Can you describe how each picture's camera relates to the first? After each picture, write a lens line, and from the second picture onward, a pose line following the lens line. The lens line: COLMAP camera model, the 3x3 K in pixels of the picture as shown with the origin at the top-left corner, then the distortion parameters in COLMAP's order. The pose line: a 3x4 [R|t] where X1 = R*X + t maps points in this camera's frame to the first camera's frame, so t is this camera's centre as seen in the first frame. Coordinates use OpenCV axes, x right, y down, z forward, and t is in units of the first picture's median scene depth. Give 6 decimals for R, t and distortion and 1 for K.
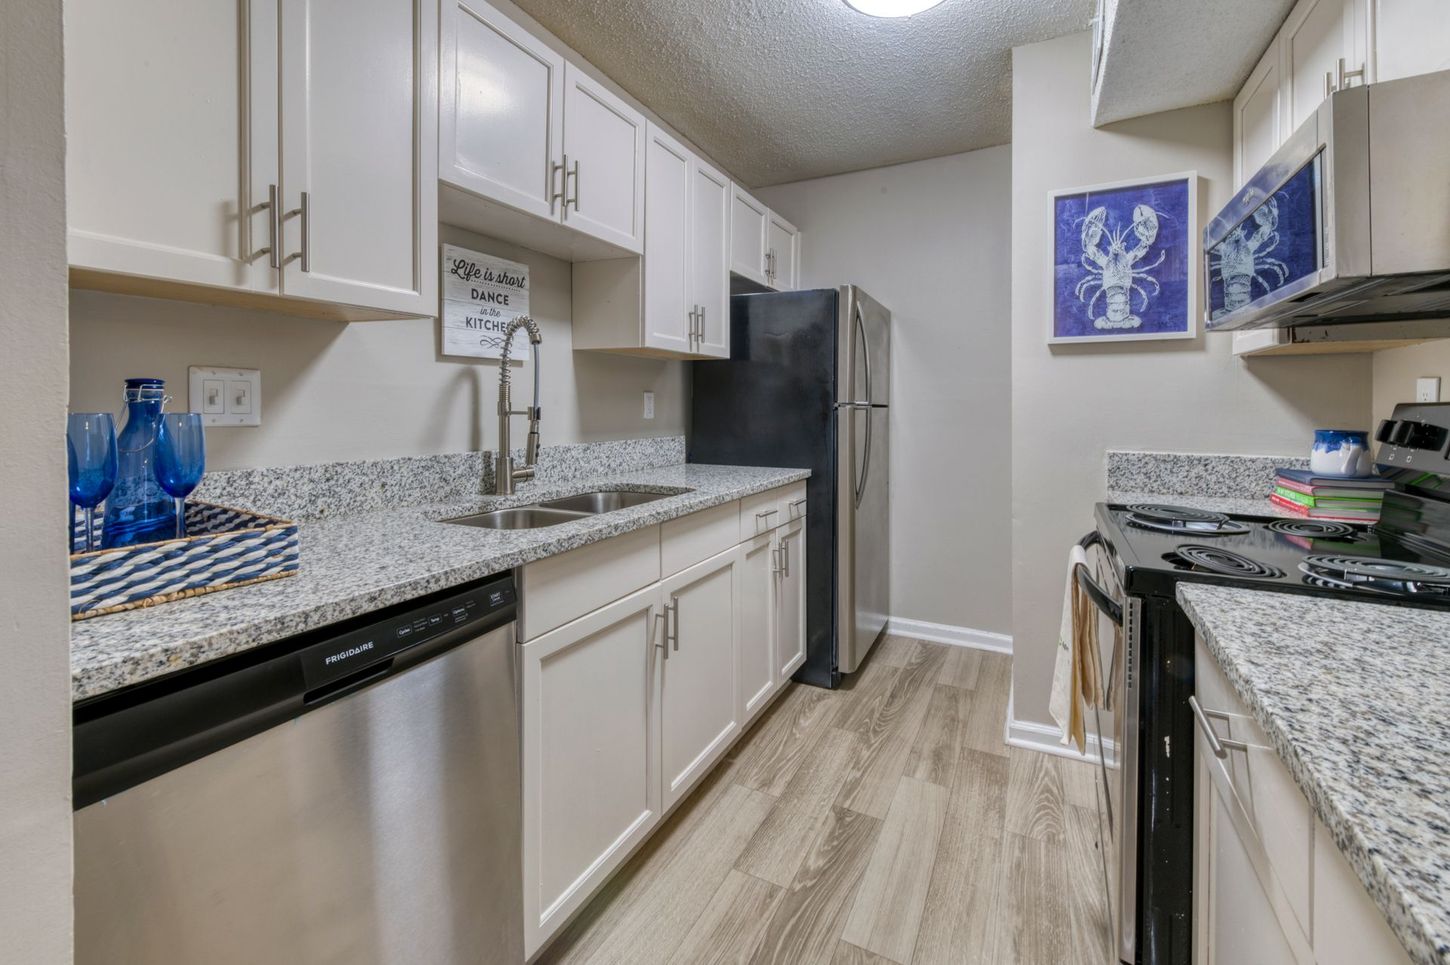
lens RADIAL K [[605.3, 0, 739.8], [0, 605.3, 402.6], [0, 0, 1]] dist [0.000198, -0.000447]
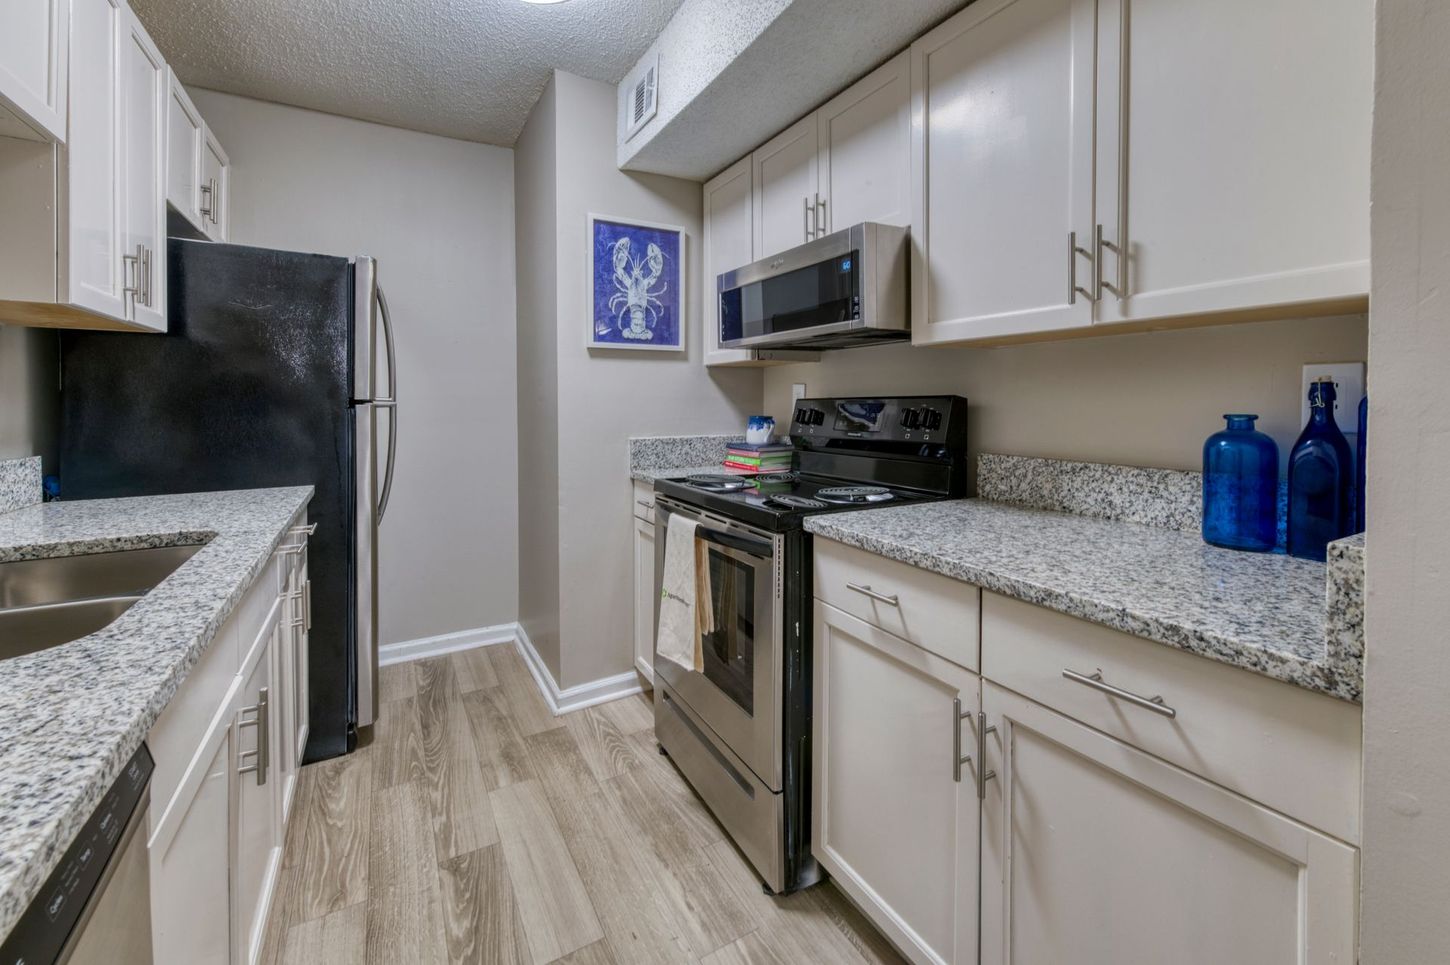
lens RADIAL K [[605.3, 0, 739.8], [0, 605.3, 402.6], [0, 0, 1]] dist [0.000198, -0.000447]
pose [[0.542037, -0.006359, 0.840330, -0.302254], [0.001811, 0.999978, 0.006399, 0.000081], [-0.840352, -0.001947, 0.542037, 0.151957]]
